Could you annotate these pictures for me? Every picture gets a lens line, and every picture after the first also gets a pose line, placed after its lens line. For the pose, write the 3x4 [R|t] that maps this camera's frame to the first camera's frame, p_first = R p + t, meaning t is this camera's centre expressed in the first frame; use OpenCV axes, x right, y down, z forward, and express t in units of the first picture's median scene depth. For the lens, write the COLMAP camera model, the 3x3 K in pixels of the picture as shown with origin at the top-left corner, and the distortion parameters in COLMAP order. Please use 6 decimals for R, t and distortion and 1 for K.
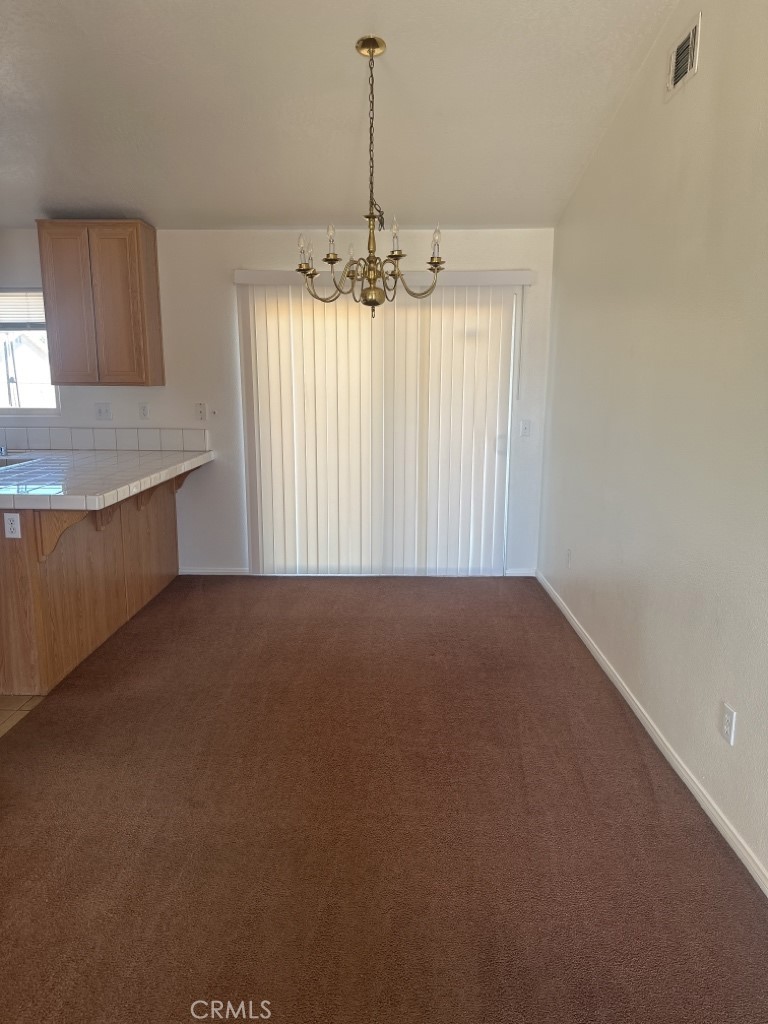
lens RADIAL K [[723.1, 0, 386.4], [0, 723.1, 514.3], [0, 0, 1]] dist [0.064447, -0.064135]
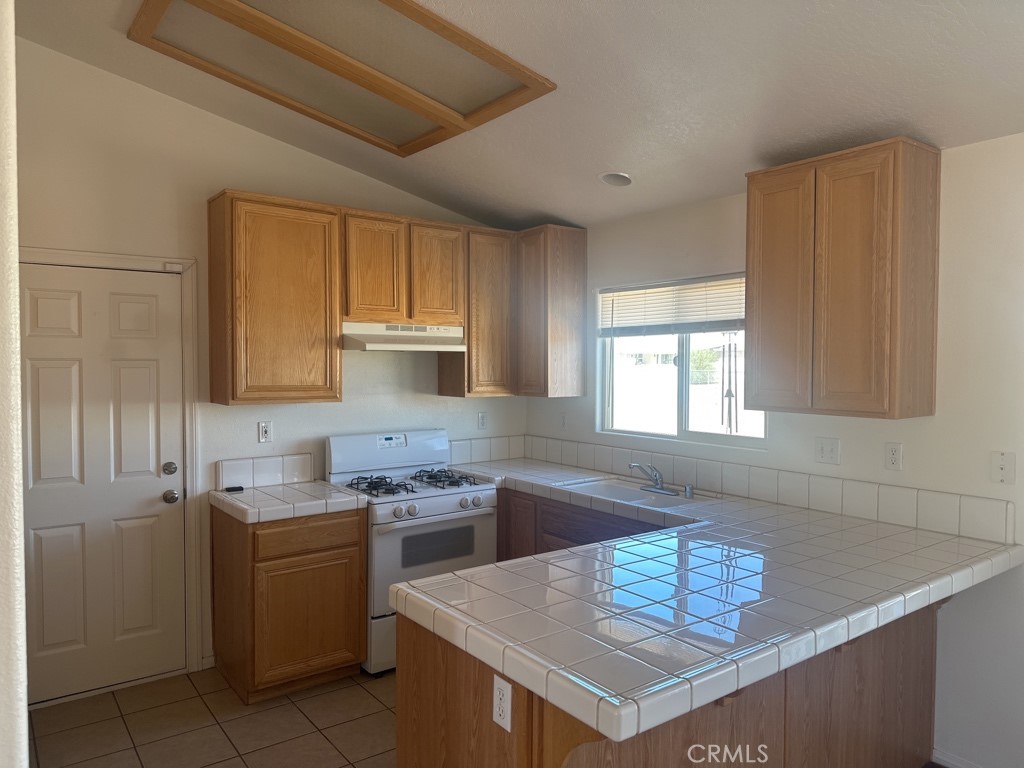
lens RADIAL K [[723.1, 0, 514.9], [0, 723.1, 388.0], [0, 0, 1]] dist [0.064447, -0.064135]
pose [[0.622569, 0.028250, -0.782055, -0.069319], [-0.151961, 0.984690, -0.085402, -0.109792], [0.767669, 0.172011, 0.617331, 0.434505]]
